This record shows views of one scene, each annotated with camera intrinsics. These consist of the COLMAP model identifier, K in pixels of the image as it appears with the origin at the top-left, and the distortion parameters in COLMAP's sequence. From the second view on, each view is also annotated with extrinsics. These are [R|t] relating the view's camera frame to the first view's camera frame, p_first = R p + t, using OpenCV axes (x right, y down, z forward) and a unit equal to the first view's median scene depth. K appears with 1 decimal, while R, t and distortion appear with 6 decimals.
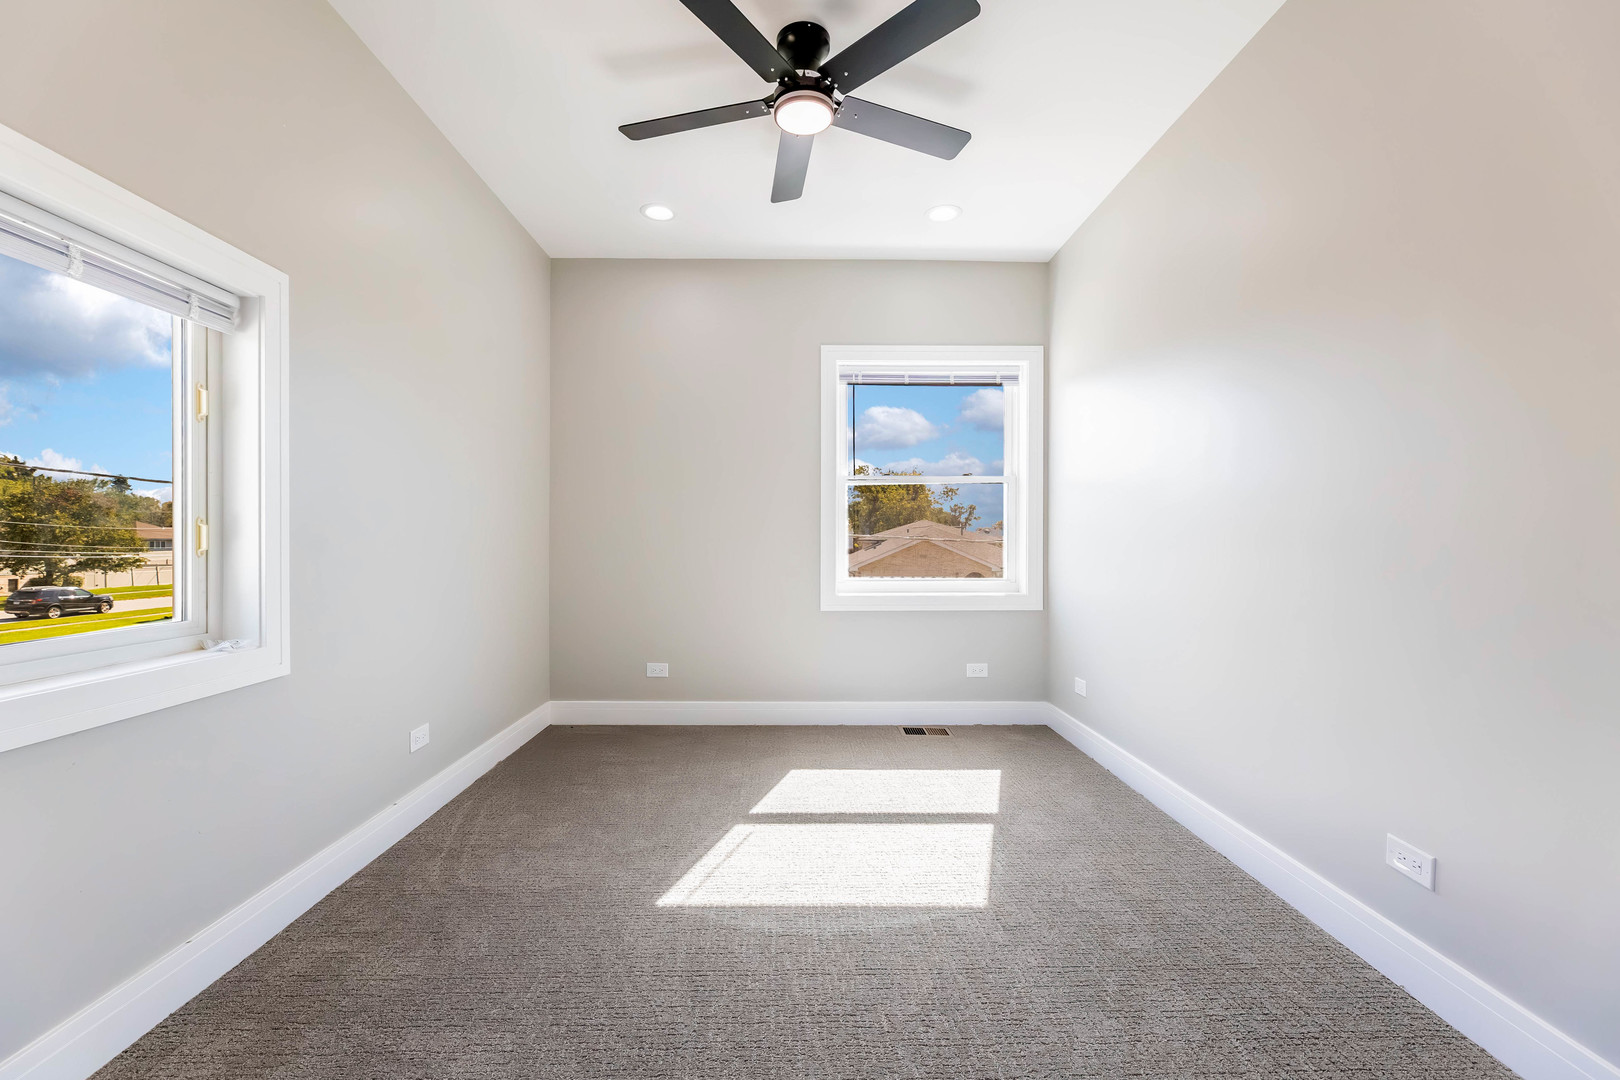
lens RADIAL K [[664.2, 0, 803.5], [0, 664.2, 541.7], [0, 0, 1]] dist [0.000135, -0.000083]
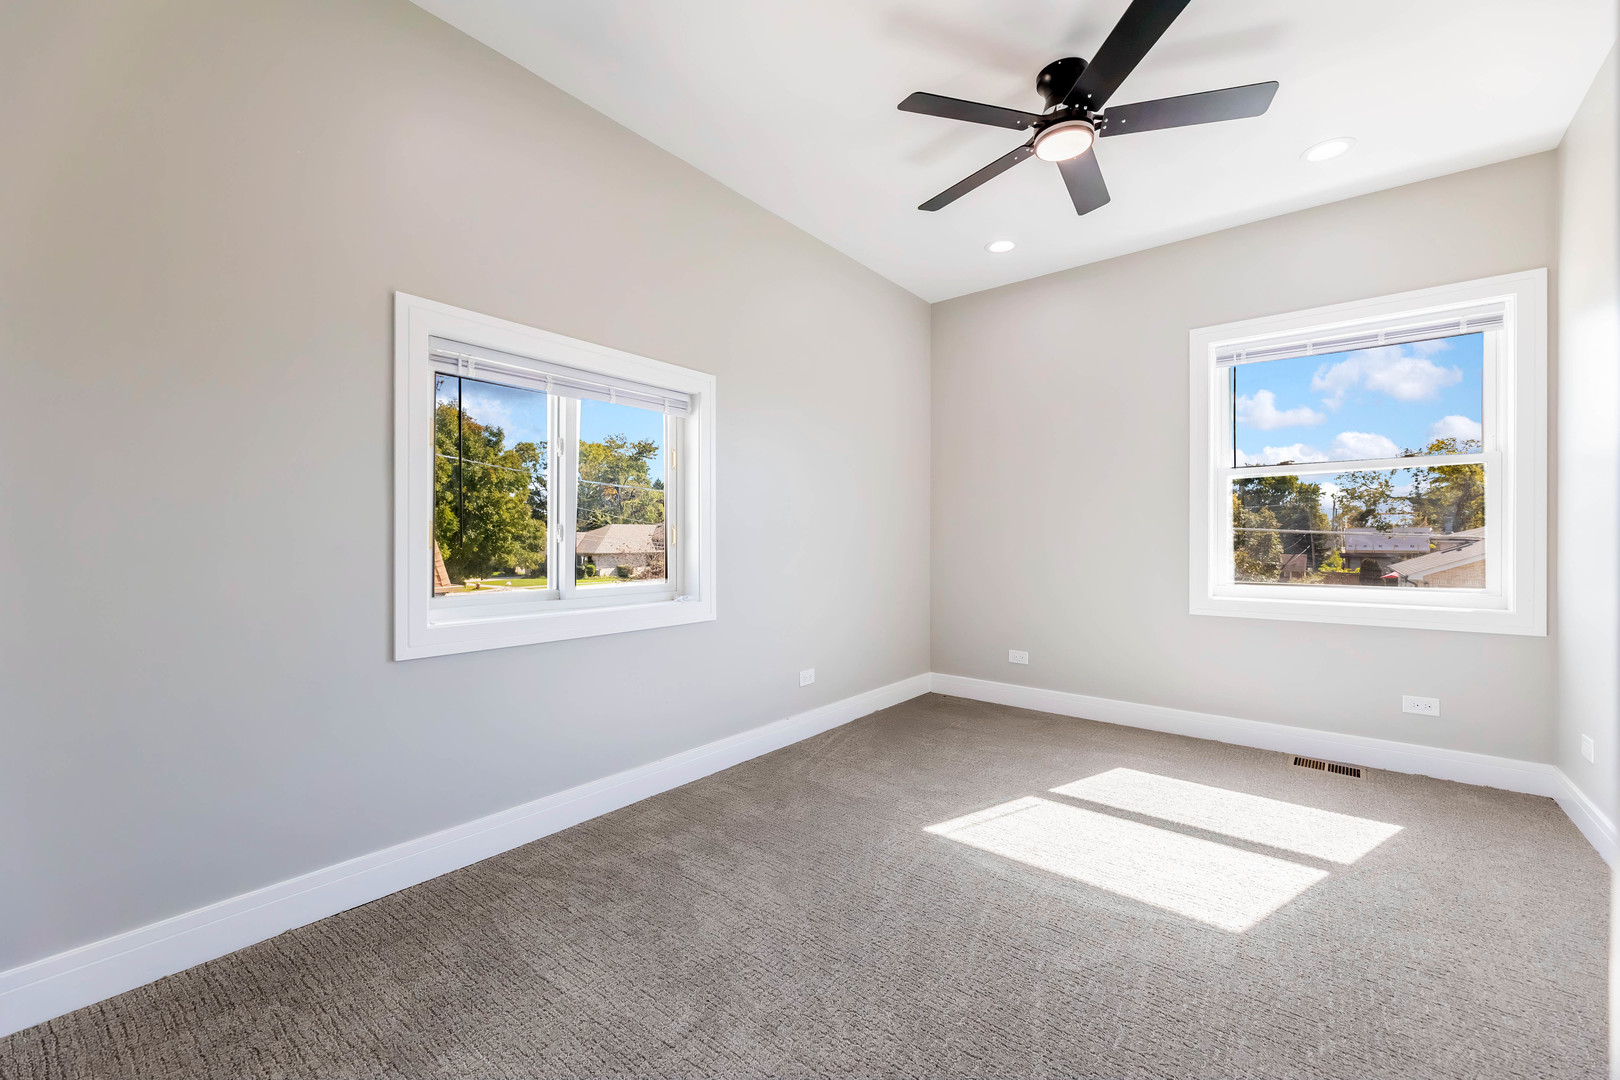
lens RADIAL K [[635.5, 0, 810.0], [0, 635.5, 540.0], [0, 0, 1]] dist [-0.002006, -0.000256]
pose [[0.776285, 0.002156, -0.630378, 0.285797], [-0.002510, 0.999997, 0.000330, 0.001573], [0.630377, 0.001326, 0.776288, -0.049382]]
